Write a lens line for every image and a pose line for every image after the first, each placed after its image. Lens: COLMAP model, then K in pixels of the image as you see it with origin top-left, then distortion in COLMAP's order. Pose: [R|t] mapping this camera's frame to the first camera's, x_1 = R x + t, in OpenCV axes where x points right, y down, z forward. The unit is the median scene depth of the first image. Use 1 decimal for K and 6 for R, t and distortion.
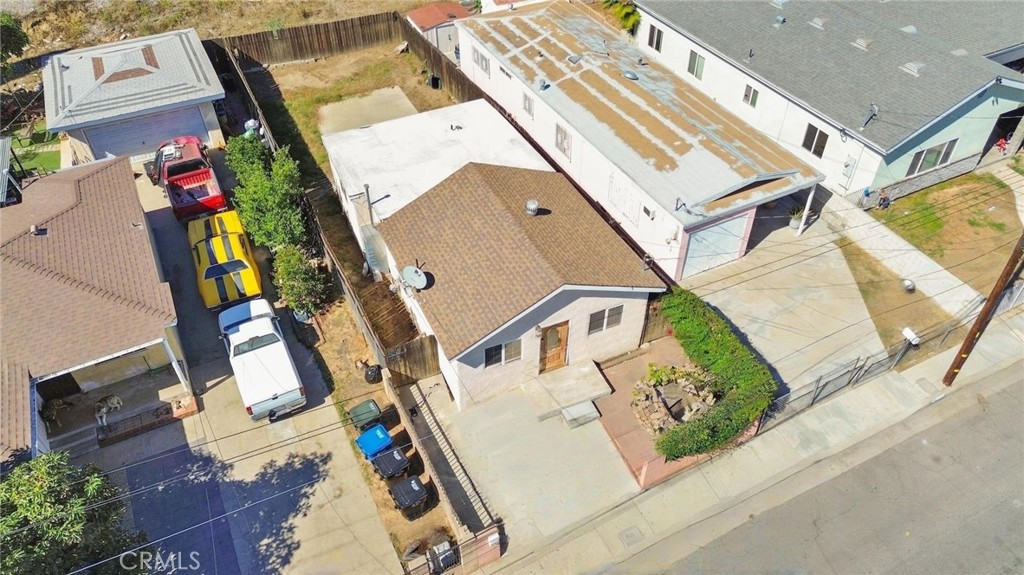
lens RADIAL K [[728.7, 0, 515.7], [0, 728.7, 288.9], [0, 0, 1]] dist [0.063470, -0.057149]
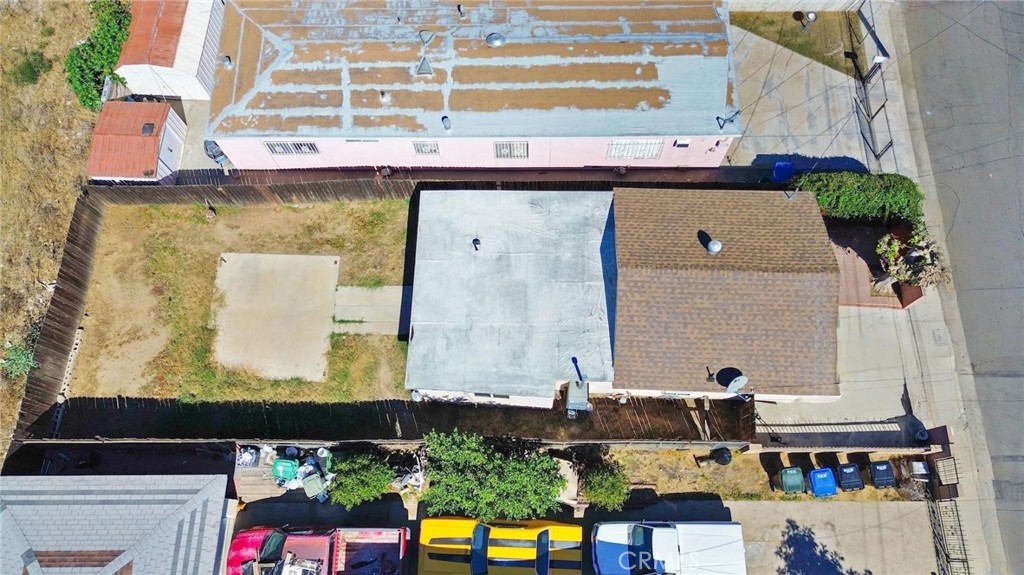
lens RADIAL K [[728.7, 0, 515.7], [0, 728.7, 288.9], [0, 0, 1]] dist [0.063470, -0.057149]
pose [[0.456444, -0.840216, 0.292737, -0.359517], [0.606443, 0.534535, 0.588641, -0.677452], [-0.651064, -0.091154, 0.753529, 0.330601]]
